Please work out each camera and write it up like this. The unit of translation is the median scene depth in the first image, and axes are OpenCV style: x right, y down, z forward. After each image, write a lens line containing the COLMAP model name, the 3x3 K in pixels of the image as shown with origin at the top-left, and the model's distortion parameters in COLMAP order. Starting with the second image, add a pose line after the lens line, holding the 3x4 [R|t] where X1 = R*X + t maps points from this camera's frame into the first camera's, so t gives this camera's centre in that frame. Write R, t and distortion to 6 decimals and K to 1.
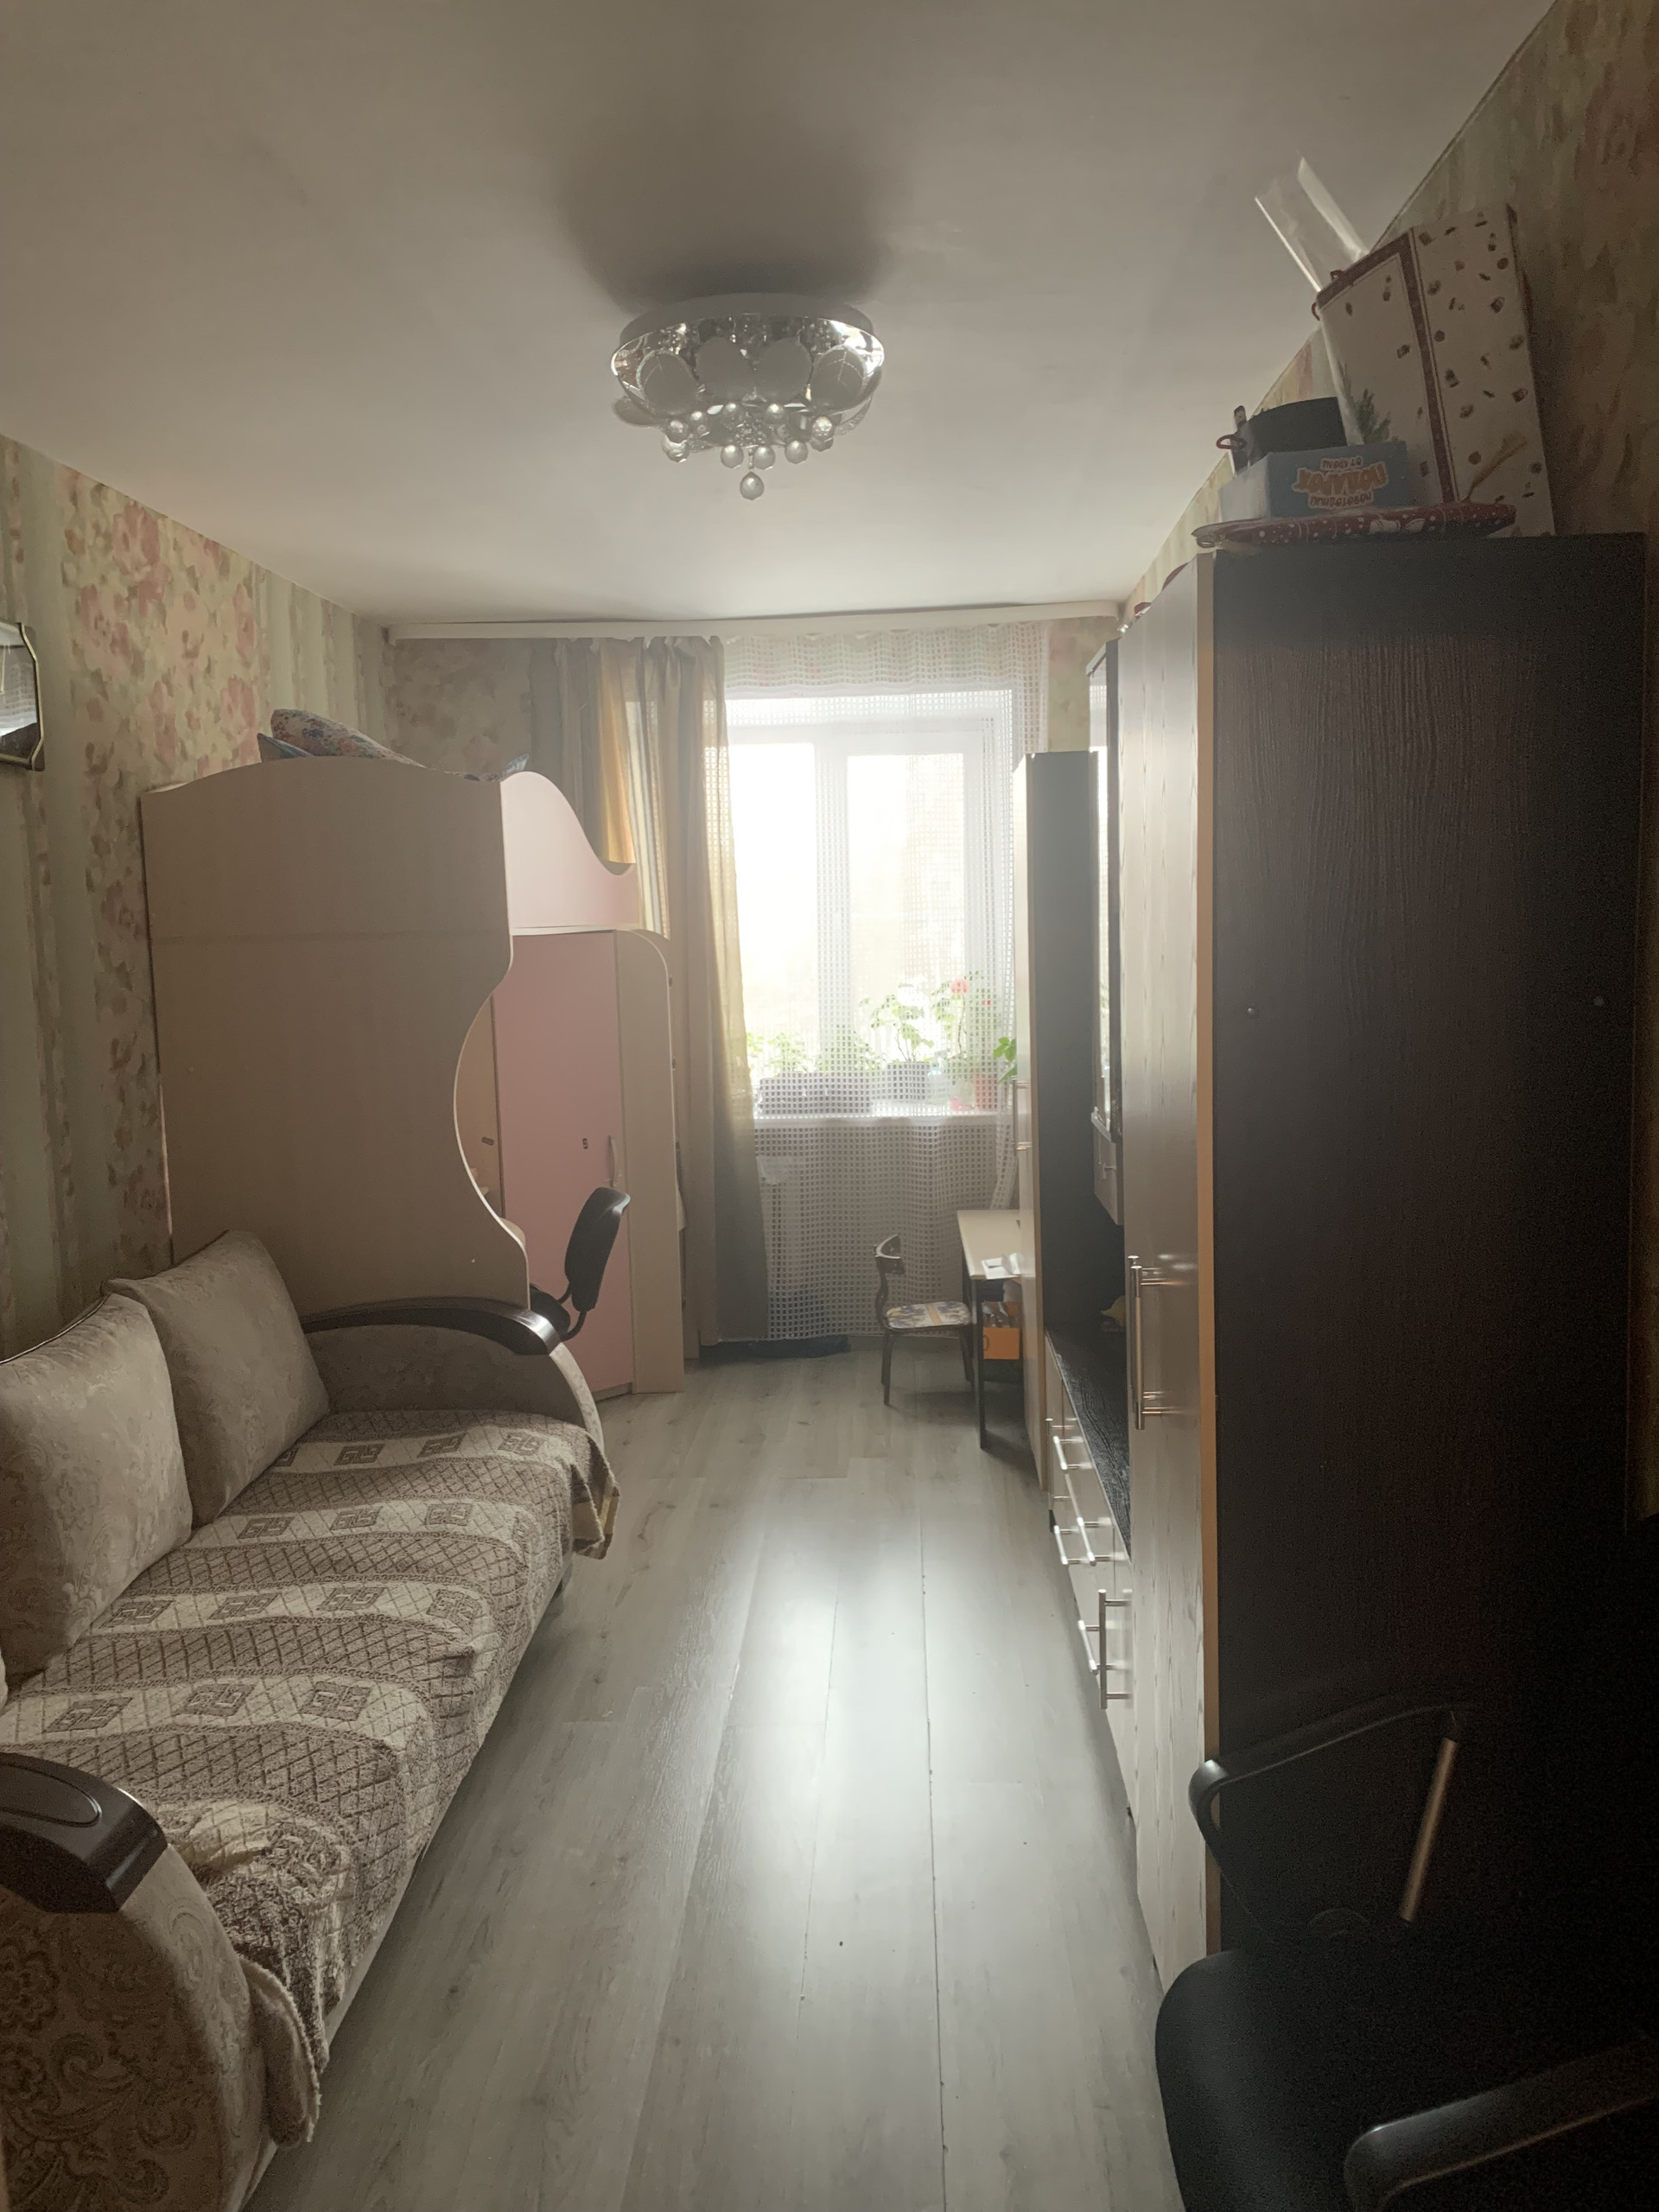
lens RADIAL K [[1709.2, 0, 823.4], [0, 1709.2, 1100.5], [0, 0, 1]] dist [0.011870, -0.006877]
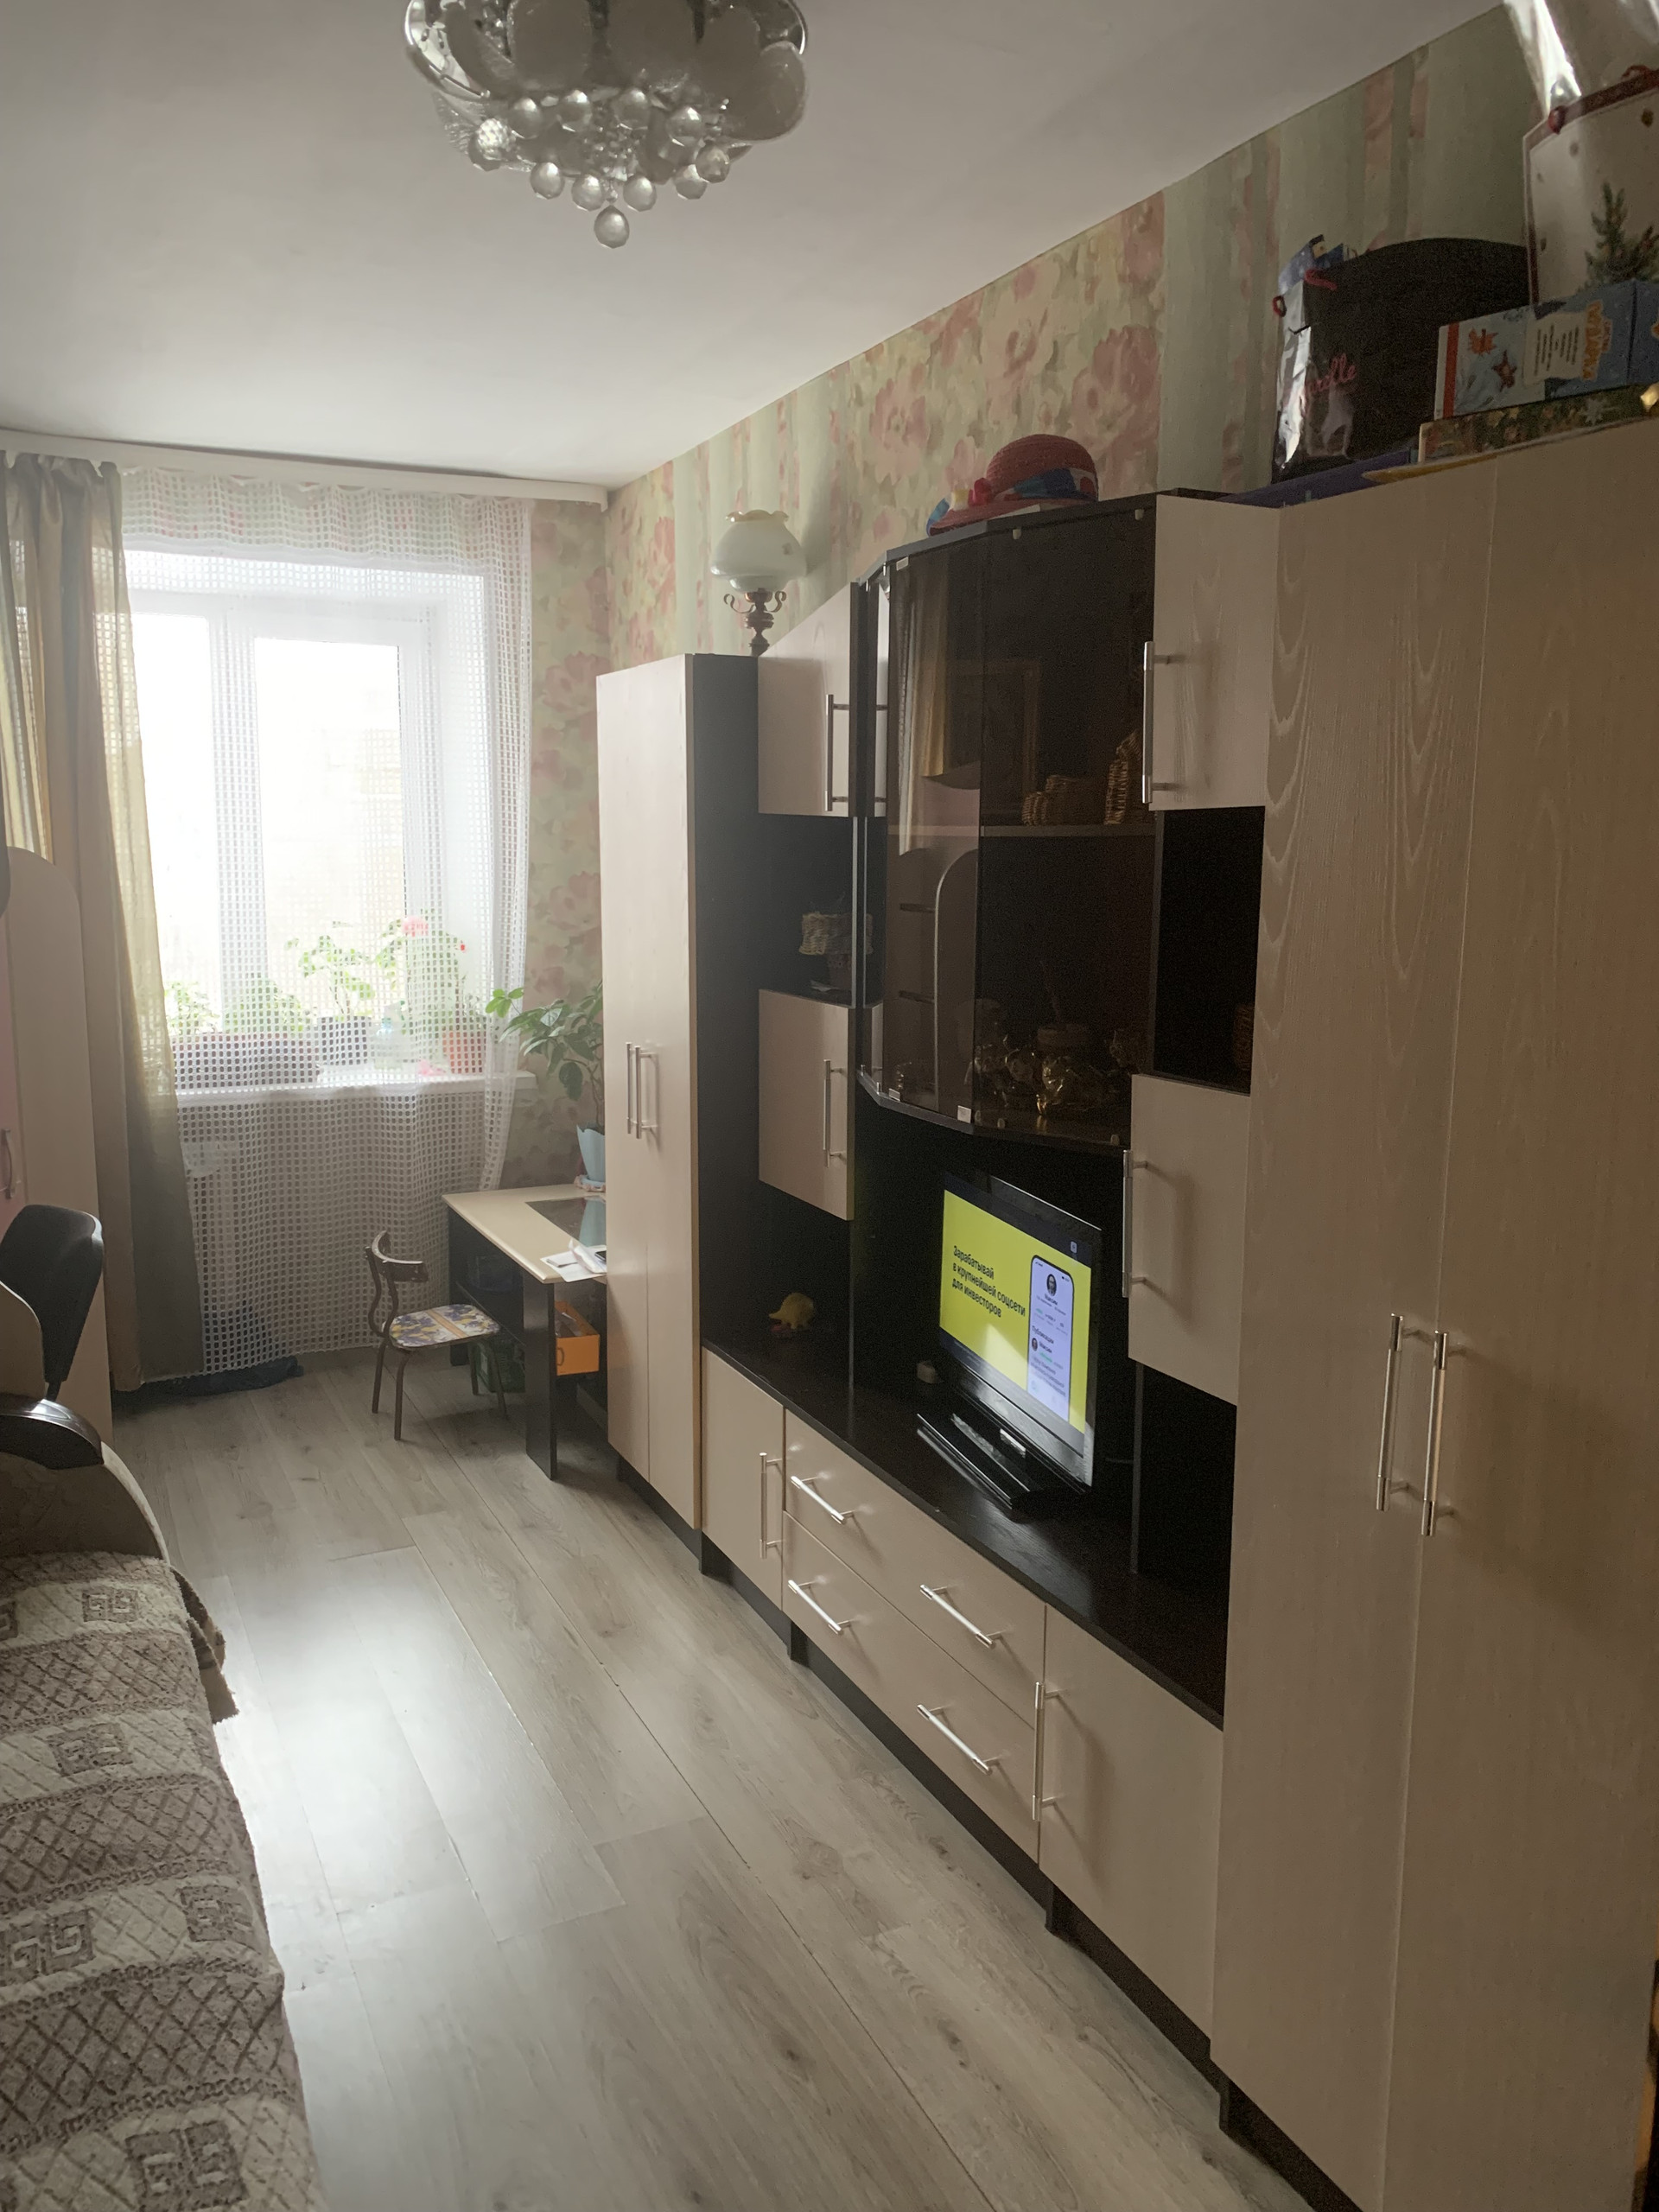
lens RADIAL K [[1709.2, 0, 823.4], [0, 1709.2, 1100.5], [0, 0, 1]] dist [0.011870, -0.006877]
pose [[0.876170, -0.040270, 0.480316, -0.163893], [0.020357, 0.998706, 0.046598, -0.018257], [-0.481571, -0.031050, 0.875857, 0.174875]]
